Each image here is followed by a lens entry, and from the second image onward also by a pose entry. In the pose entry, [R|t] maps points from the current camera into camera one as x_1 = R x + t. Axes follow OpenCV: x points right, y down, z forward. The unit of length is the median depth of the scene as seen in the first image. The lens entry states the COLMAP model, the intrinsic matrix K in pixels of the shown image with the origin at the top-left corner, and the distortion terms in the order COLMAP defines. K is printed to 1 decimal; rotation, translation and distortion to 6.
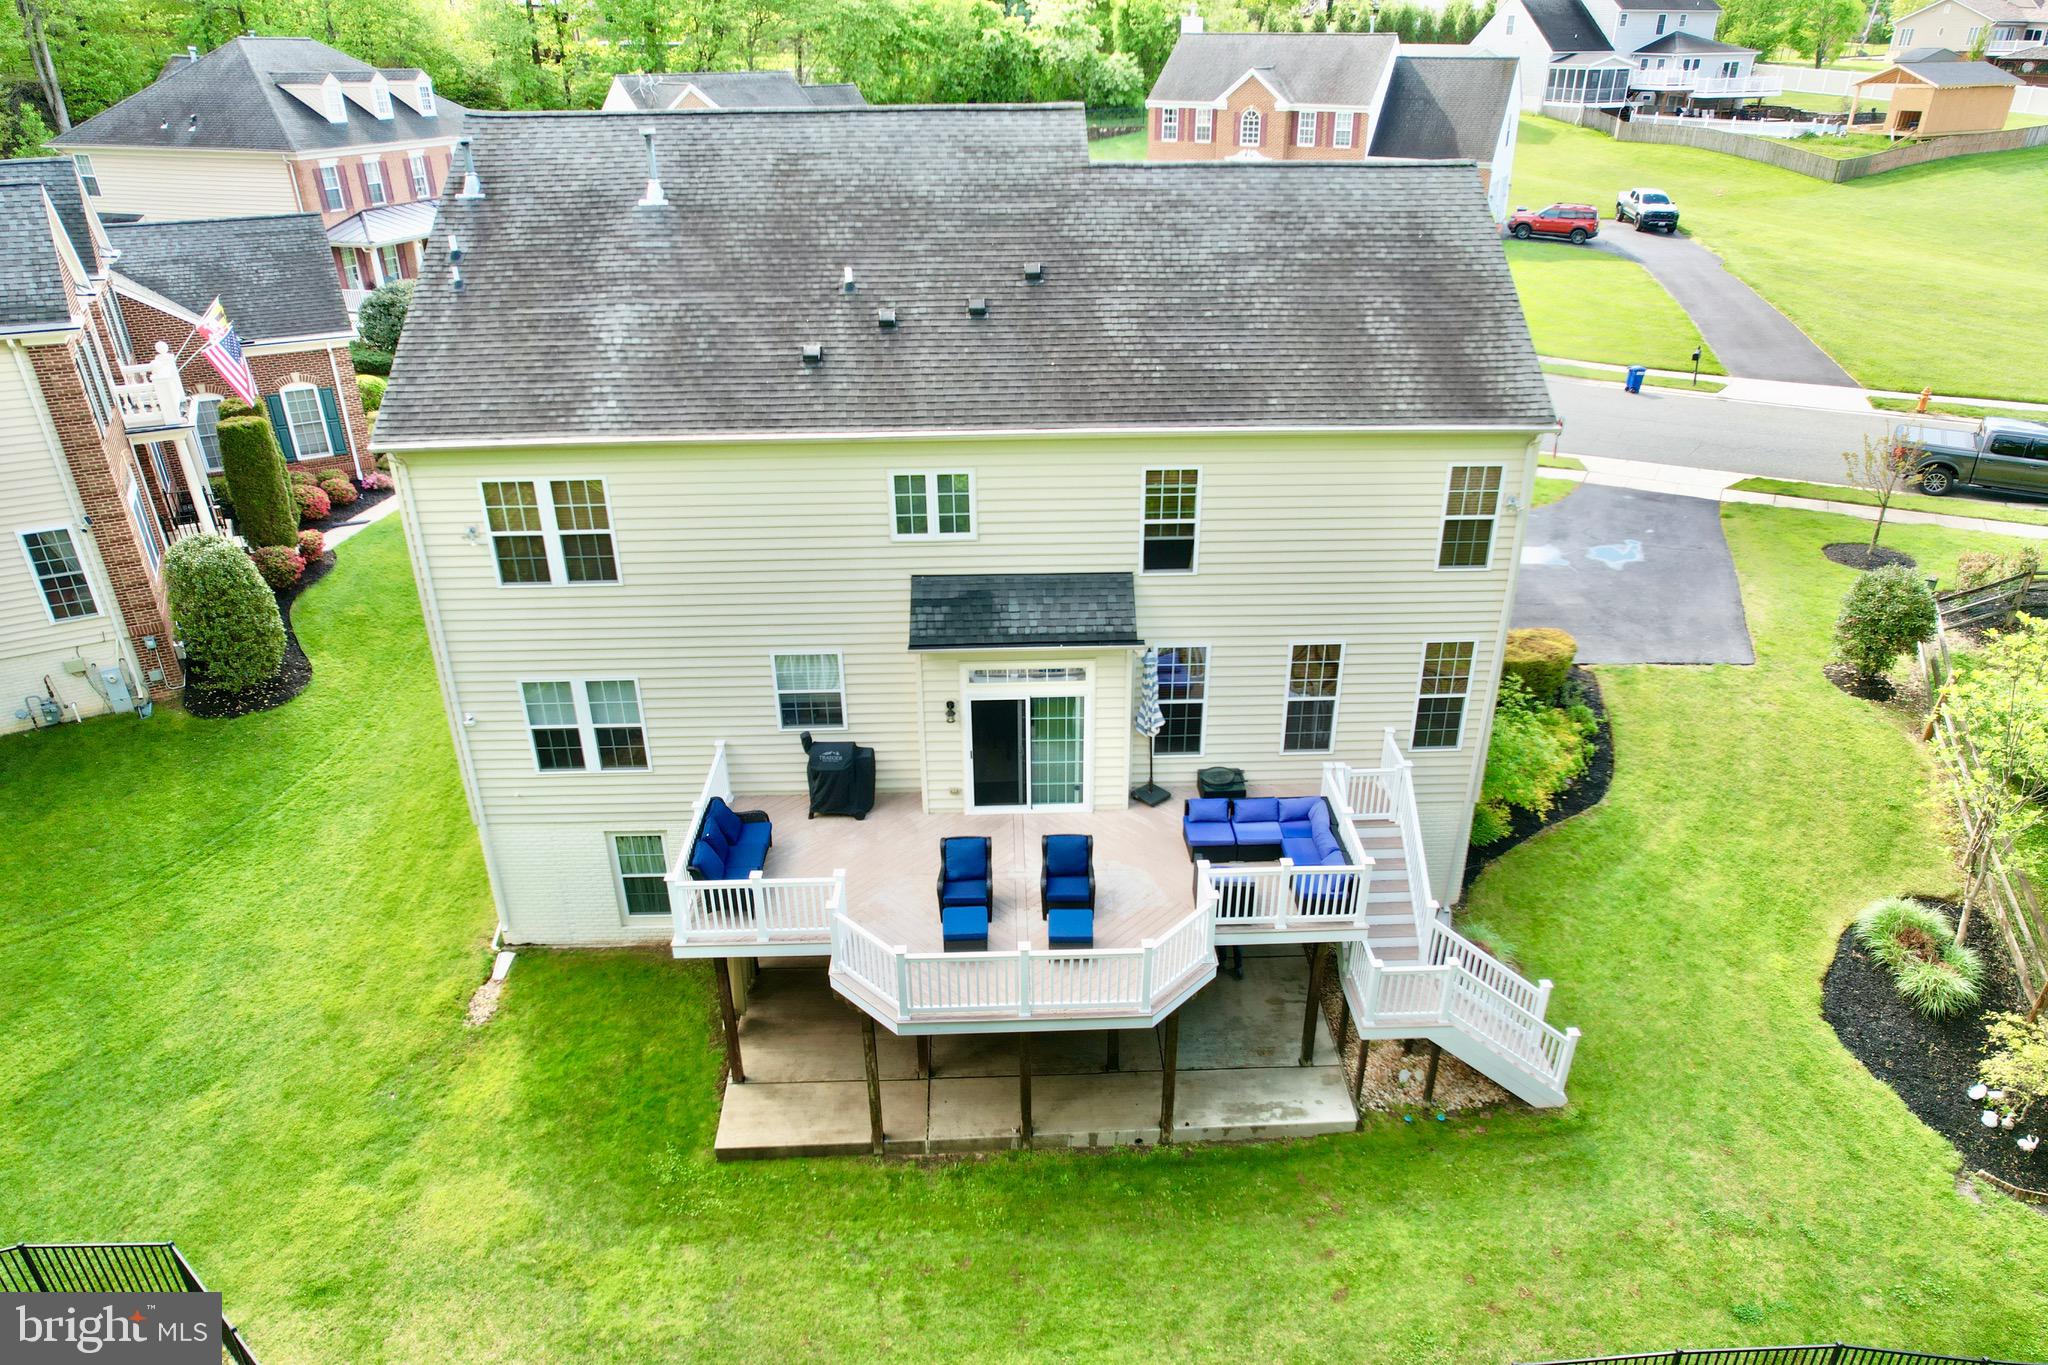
lens RADIAL K [[1299.7, 0, 1040.9], [0, 1299.7, 688.3], [0, 0, 1]] dist [-0.063706, 0.055653]
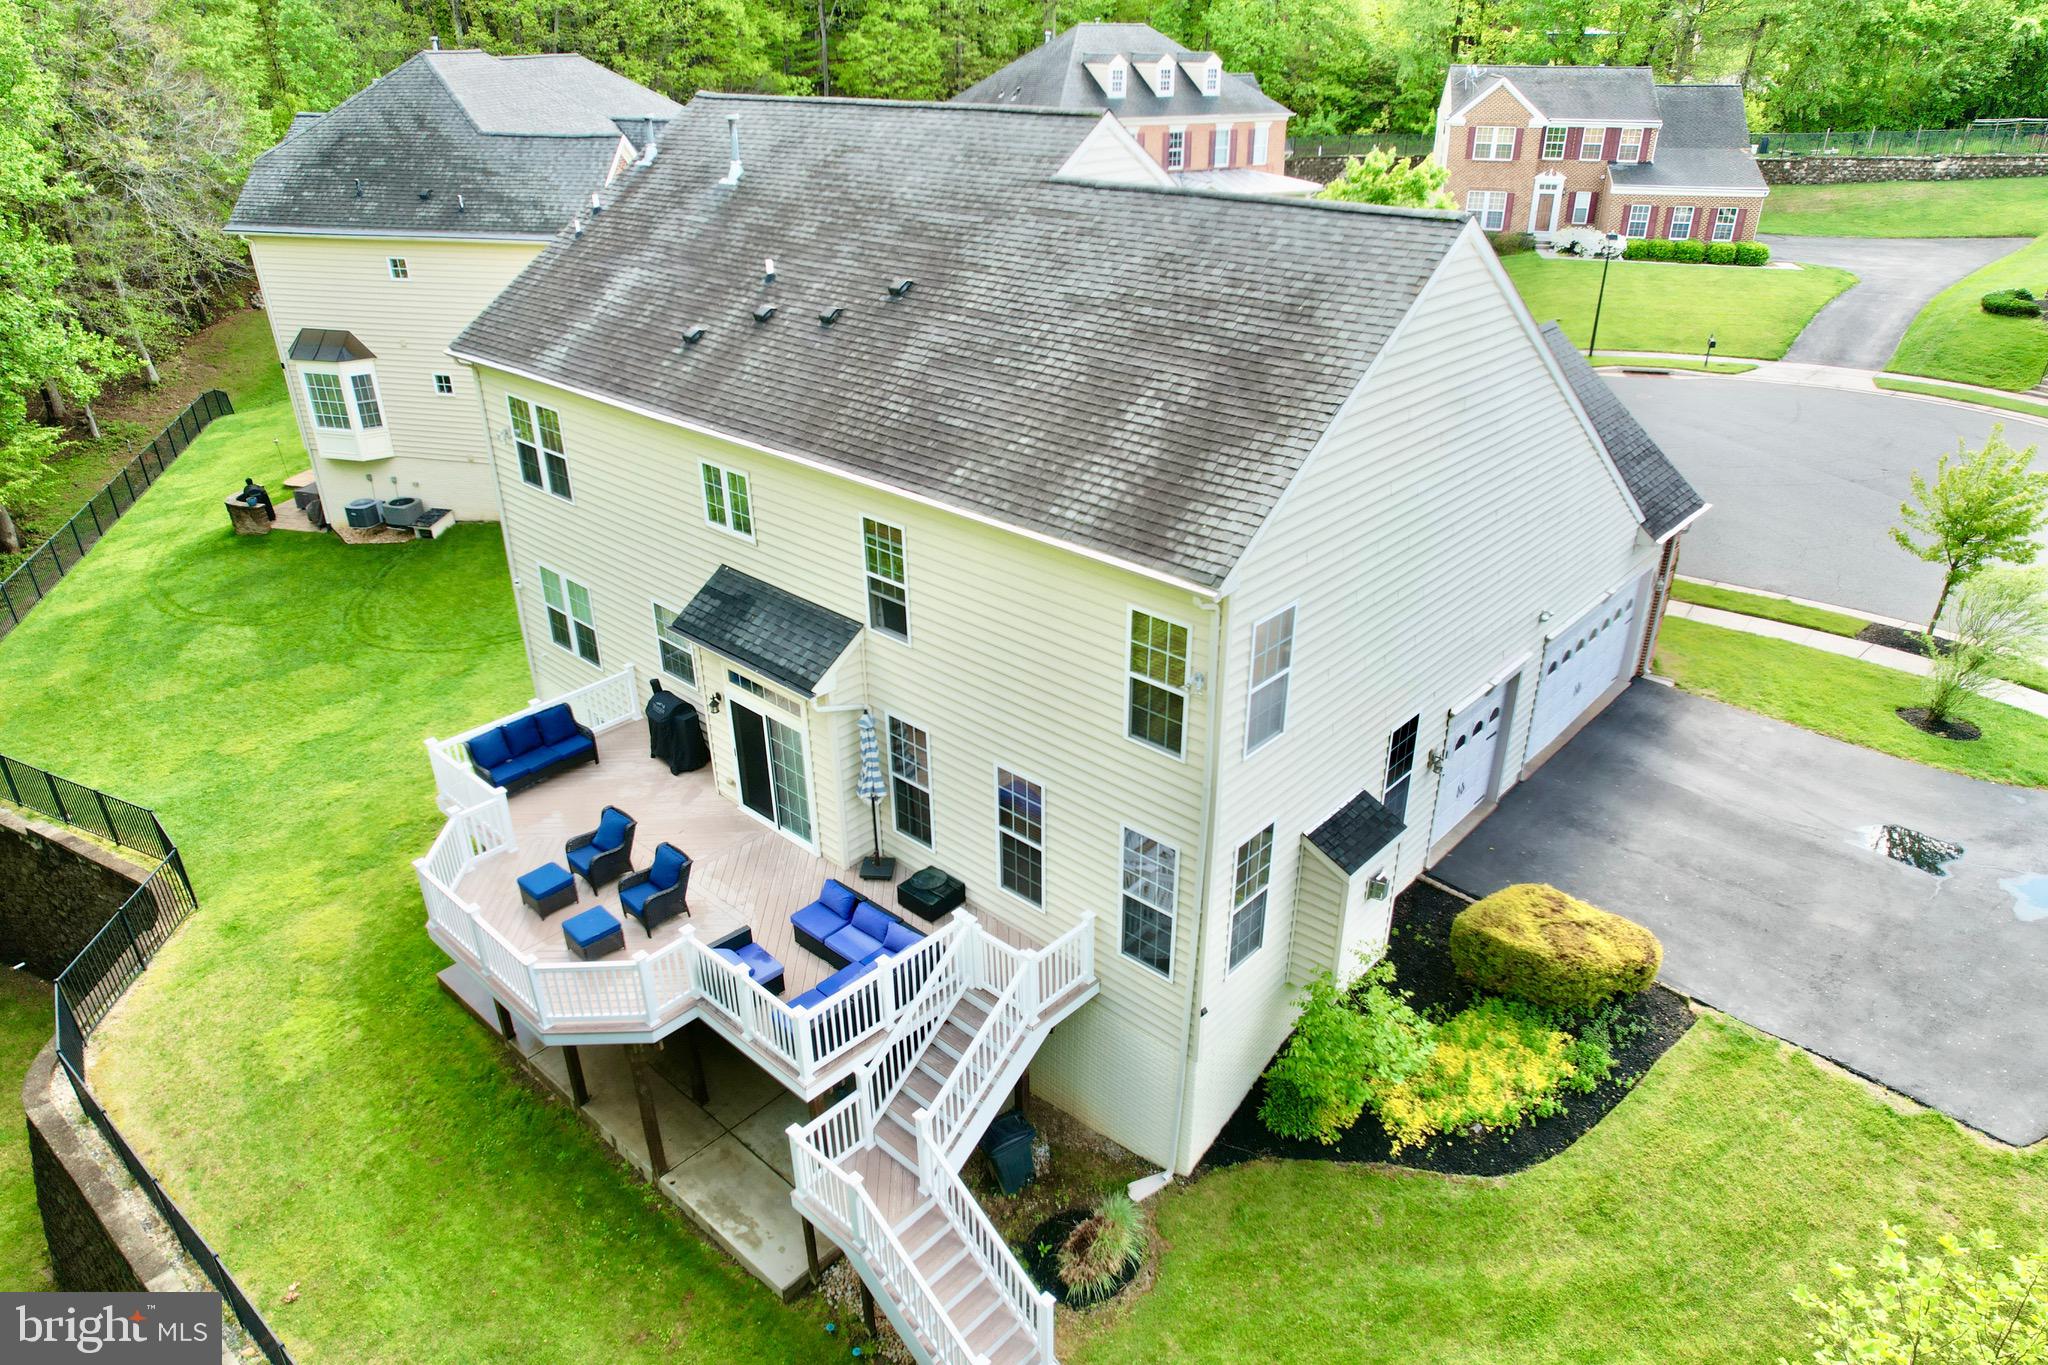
lens RADIAL K [[1299.7, 0, 1038.3], [0, 1299.7, 690.6], [0, 0, 1]] dist [-0.063706, 0.055653]
pose [[0.716167, 0.323422, -0.618469, 0.734177], [-0.316819, 0.940237, 0.124823, -0.197073], [0.621877, 0.106549, 0.775832, 0.371044]]
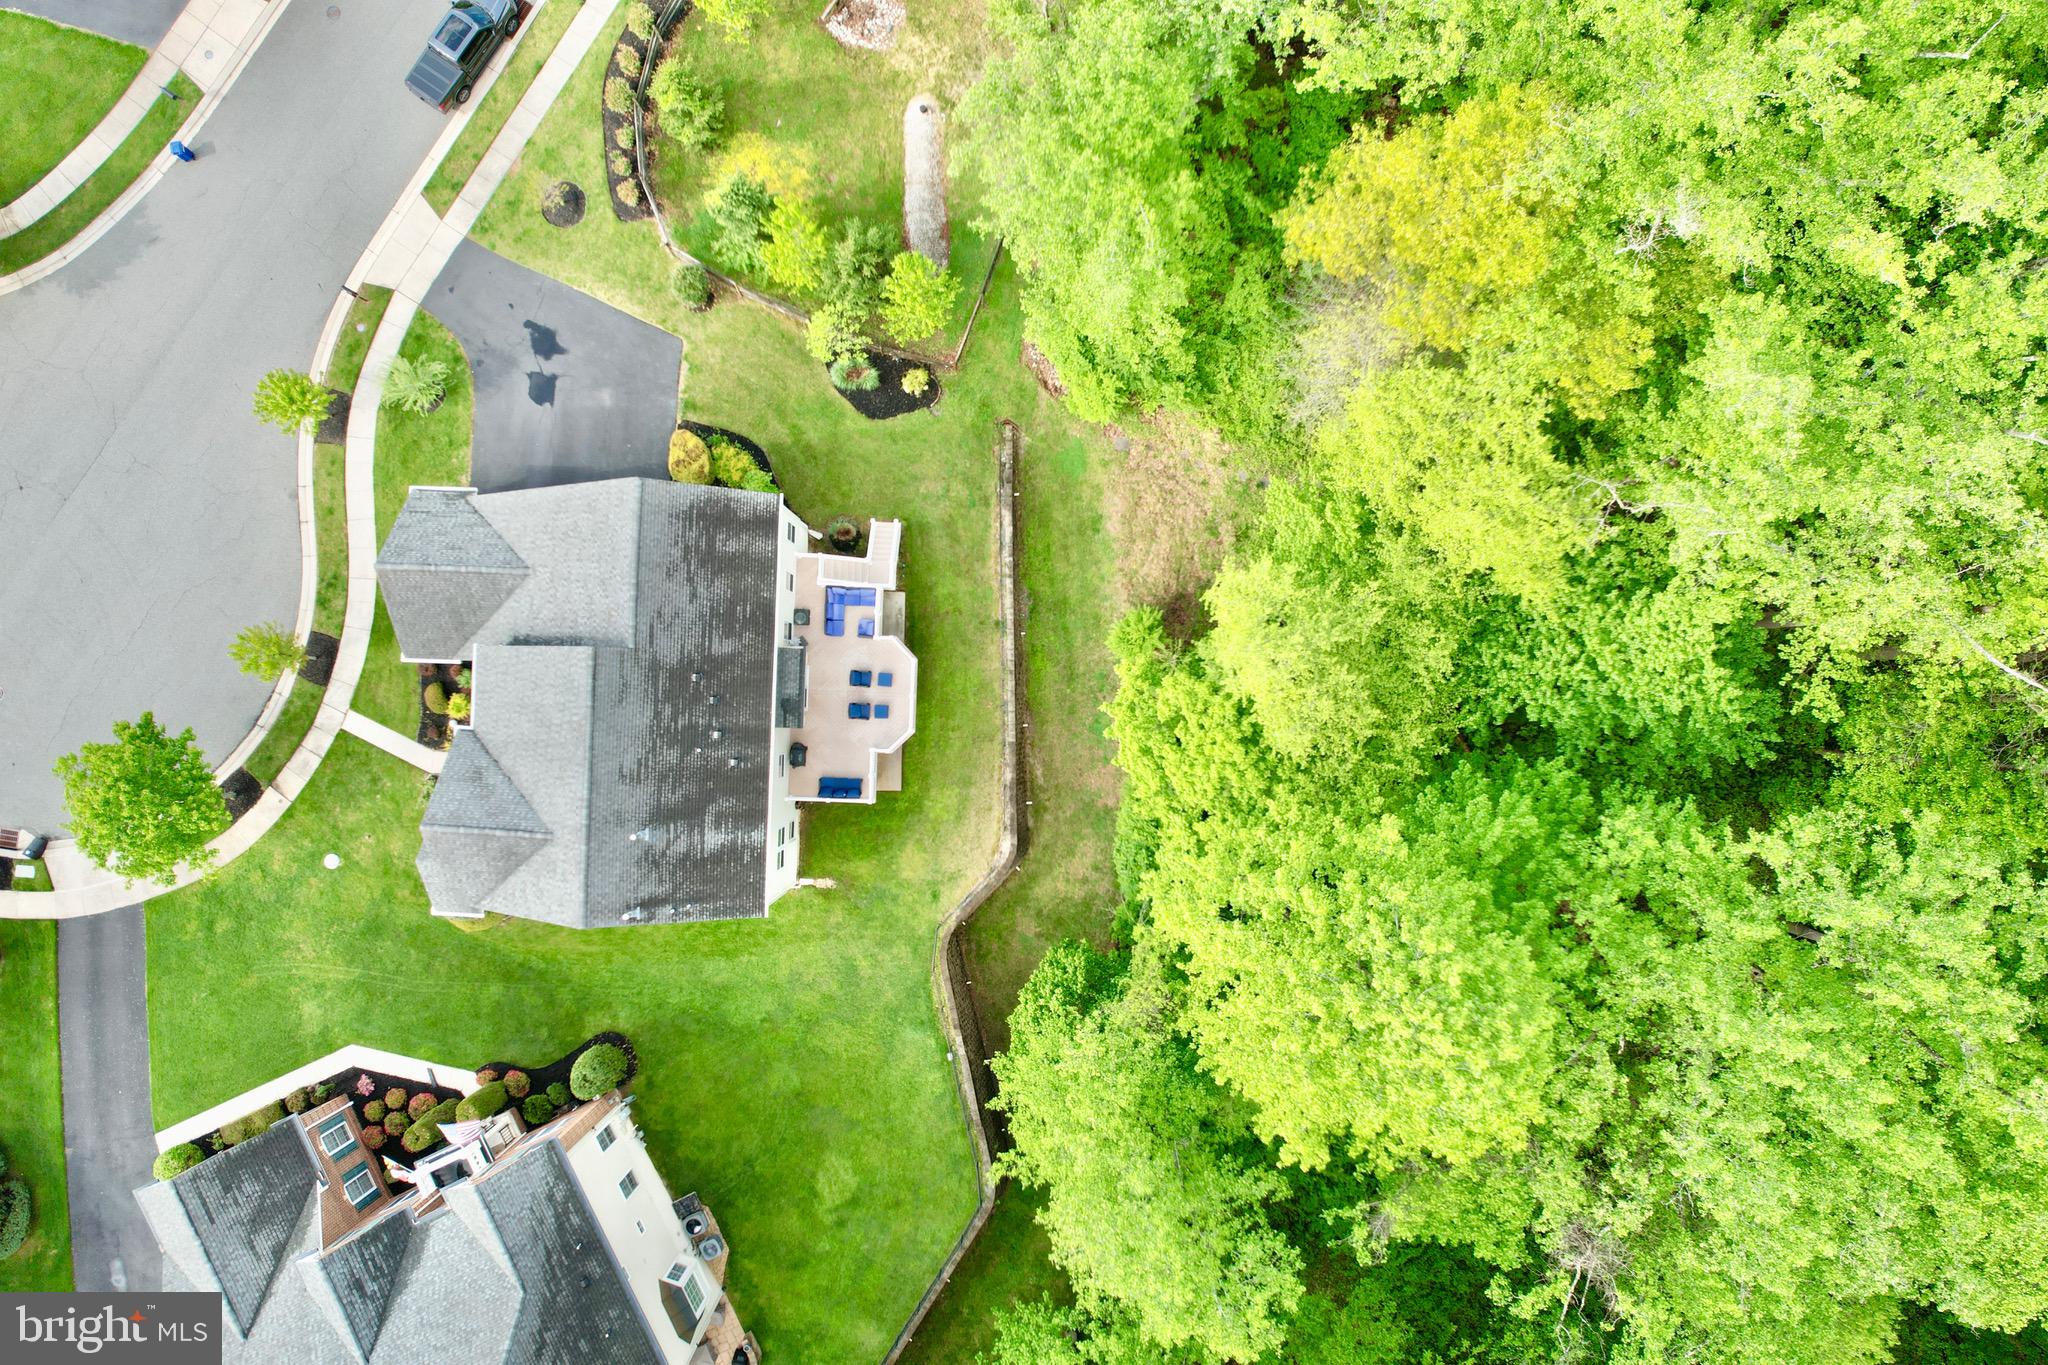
lens RADIAL K [[1299.7, 0, 1046.5], [0, 1299.7, 689.7], [0, 0, 1]] dist [-0.063706, 0.055653]
pose [[0.068389, -0.997511, 0.017171, -0.026139], [0.445797, 0.045952, 0.893954, -2.271609], [-0.892518, -0.053482, 0.447830, -0.741076]]
